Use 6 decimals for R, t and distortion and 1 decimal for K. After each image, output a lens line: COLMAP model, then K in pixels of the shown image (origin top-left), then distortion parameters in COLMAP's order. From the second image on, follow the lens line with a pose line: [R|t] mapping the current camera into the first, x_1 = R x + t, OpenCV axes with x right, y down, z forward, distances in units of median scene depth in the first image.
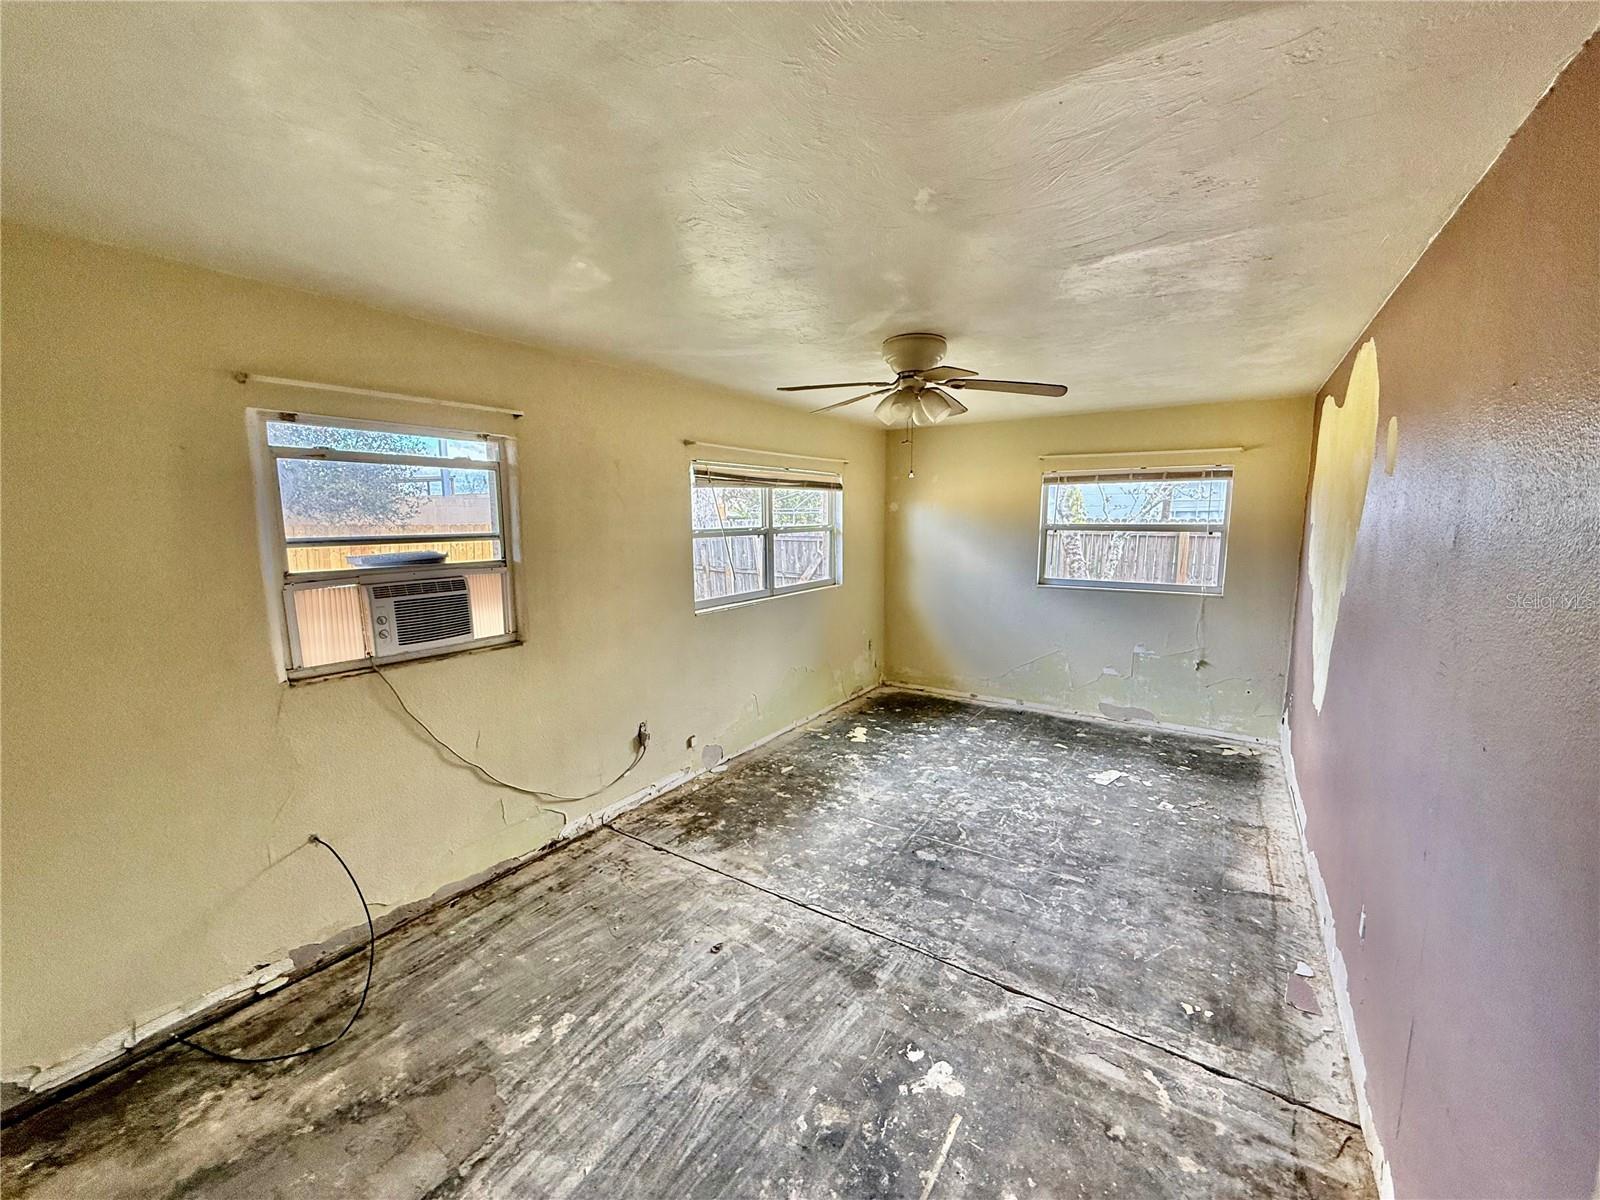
lens RADIAL K [[636.4, 0, 797.6], [0, 636.4, 602.7], [0, 0, 1]] dist [0.000184, -0.000354]
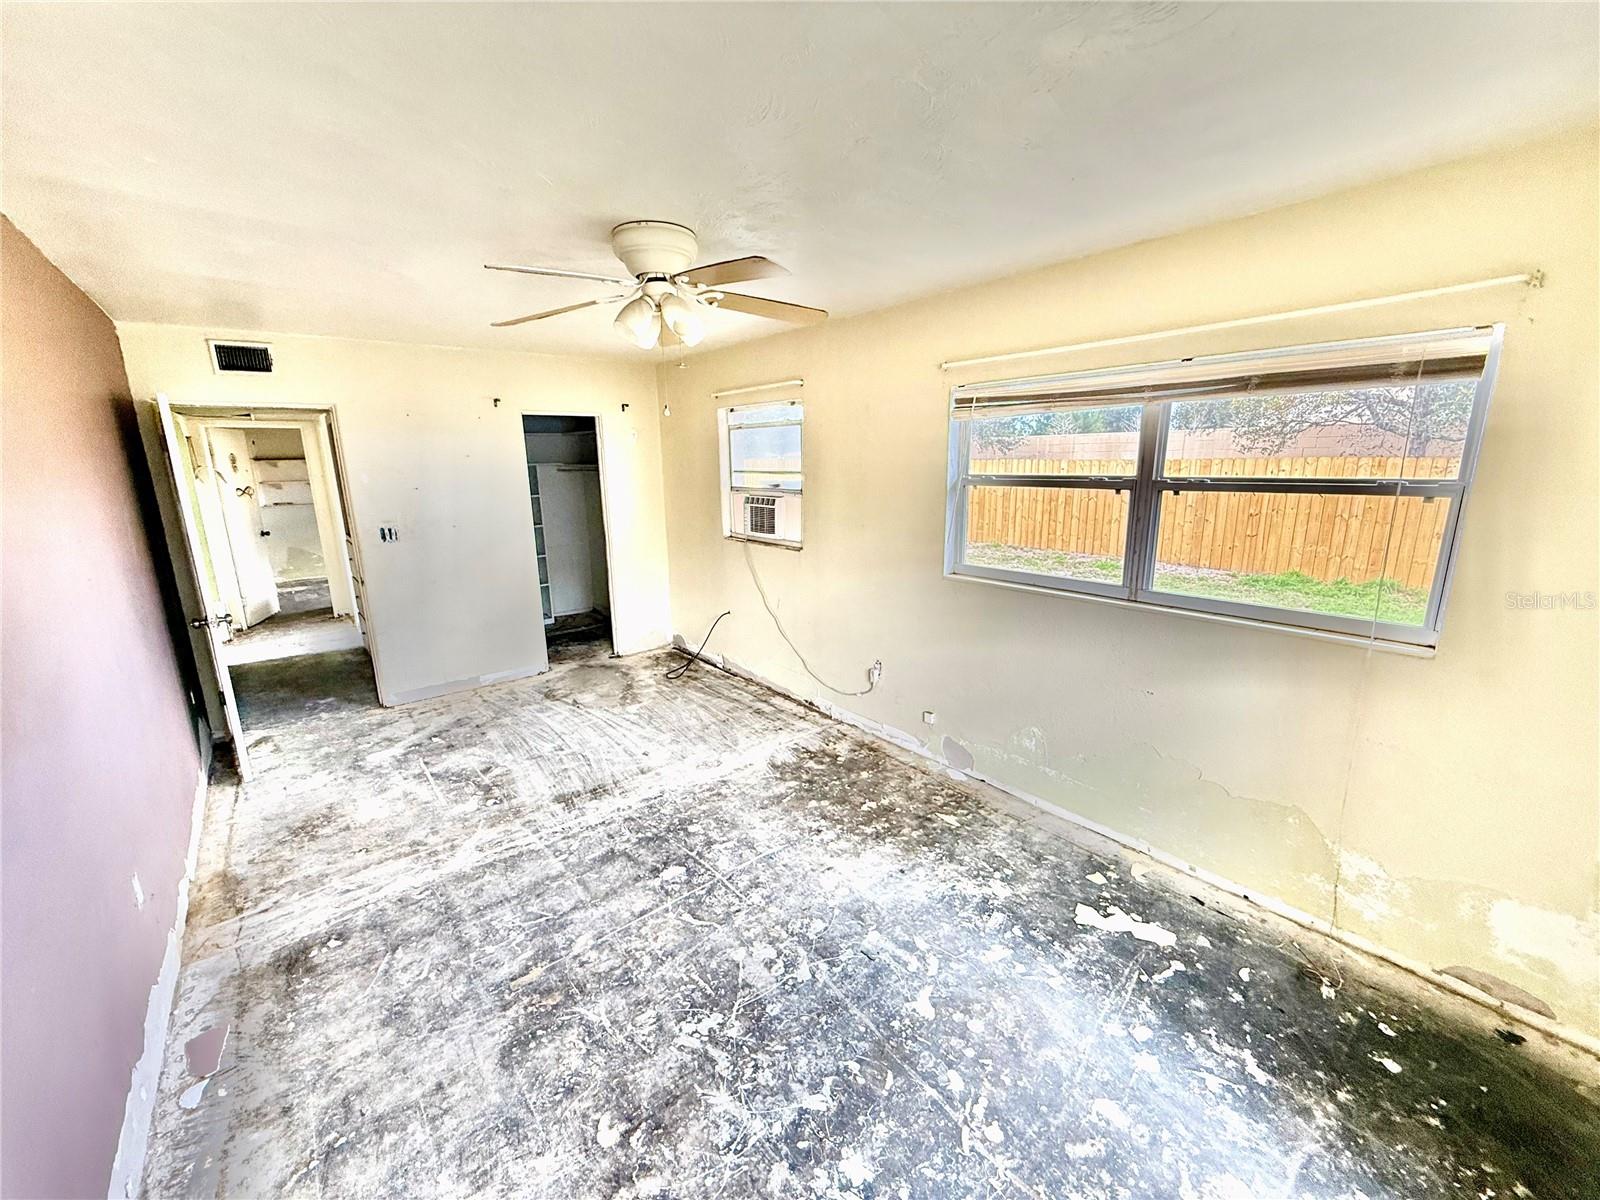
lens RADIAL K [[636.4, 0, 797.6], [0, 636.4, 602.7], [0, 0, 1]] dist [0.000184, -0.000354]
pose [[-0.288147, 0.222675, -0.931336, 0.856978], [-0.115583, 0.957389, 0.264665, -0.186473], [0.950585, 0.183909, -0.250132, 1.297895]]
